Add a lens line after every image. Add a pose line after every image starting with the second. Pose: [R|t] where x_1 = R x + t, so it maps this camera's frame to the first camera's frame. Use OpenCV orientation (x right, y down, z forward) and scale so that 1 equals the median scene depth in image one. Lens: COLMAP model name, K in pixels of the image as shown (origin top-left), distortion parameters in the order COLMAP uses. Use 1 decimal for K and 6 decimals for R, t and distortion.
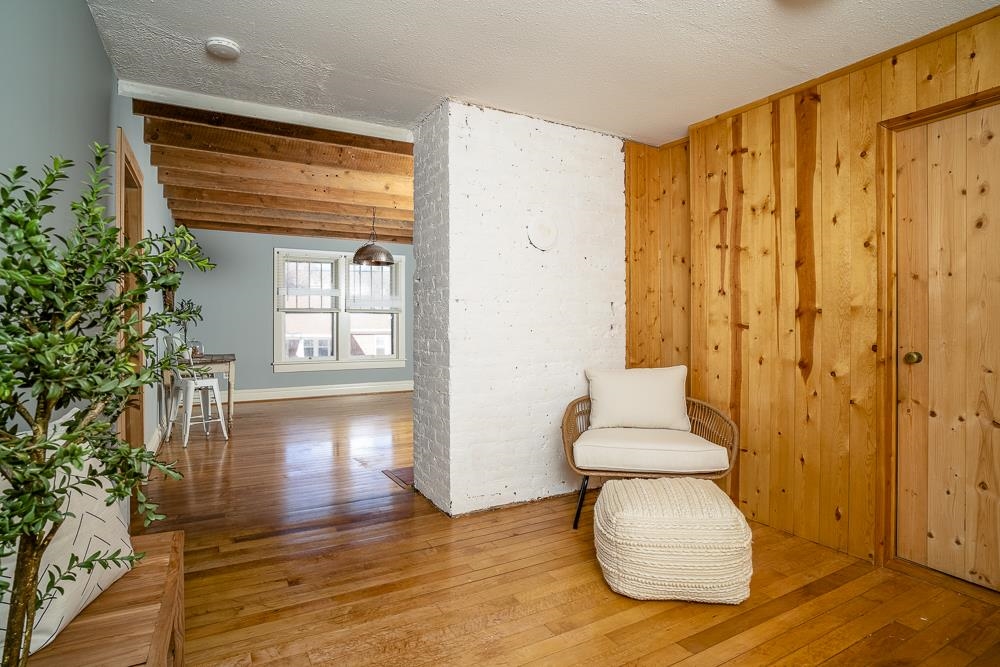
lens RADIAL K [[522.5, 0, 500.6], [0, 522.5, 325.9], [0, 0, 1]] dist [-0.001150, 0.000245]
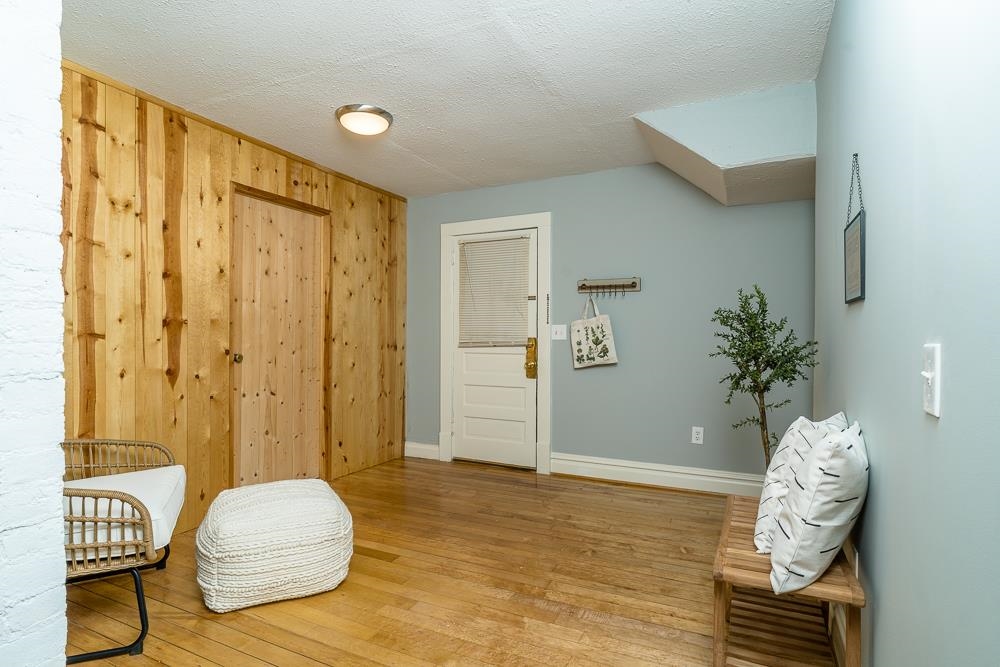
lens RADIAL K [[522.5, 0, 501.1], [0, 522.5, 337.3], [0, 0, 1]] dist [-0.001150, 0.000245]
pose [[-0.558295, -0.012314, 0.829551, -0.648831], [-0.007622, 0.999924, 0.009713, -0.011195], [-0.829608, -0.000901, -0.558346, 1.010520]]
